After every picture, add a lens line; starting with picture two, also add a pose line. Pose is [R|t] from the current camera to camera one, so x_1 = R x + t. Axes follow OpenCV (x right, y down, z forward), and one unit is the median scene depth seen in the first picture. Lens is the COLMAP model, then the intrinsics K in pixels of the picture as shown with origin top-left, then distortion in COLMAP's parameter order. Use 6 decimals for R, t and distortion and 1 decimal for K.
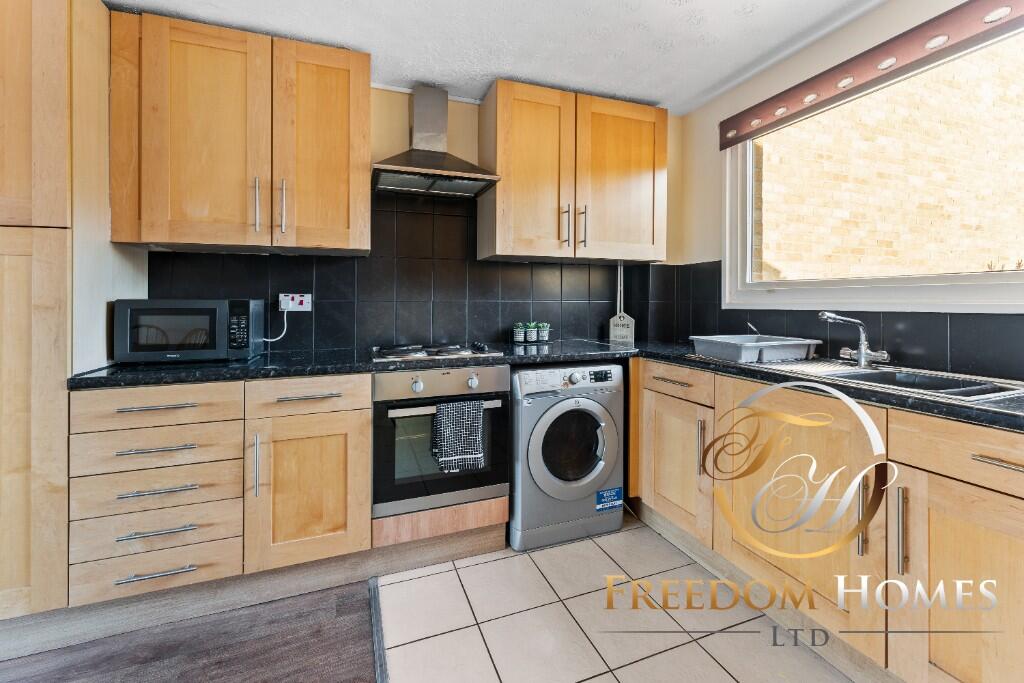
lens RADIAL K [[428.8, 0, 512.3], [0, 428.8, 305.5], [0, 0, 1]] dist [0.001383, 0.000125]
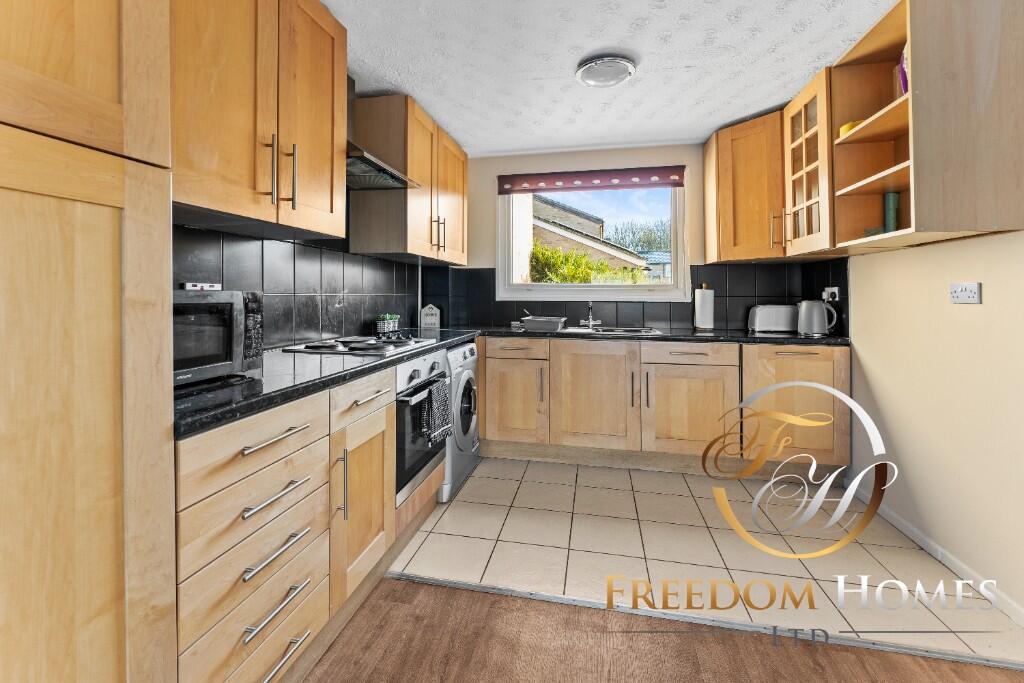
lens RADIAL K [[430.9, 0, 510.5], [0, 430.9, 294.6], [0, 0, 1]] dist [-0.001008, -0.000135]
pose [[0.535936, 0.006368, 0.844235, -1.044281], [0.000178, 0.999971, -0.007655, -0.002067], [-0.844259, 0.004253, 0.535919, 0.224910]]
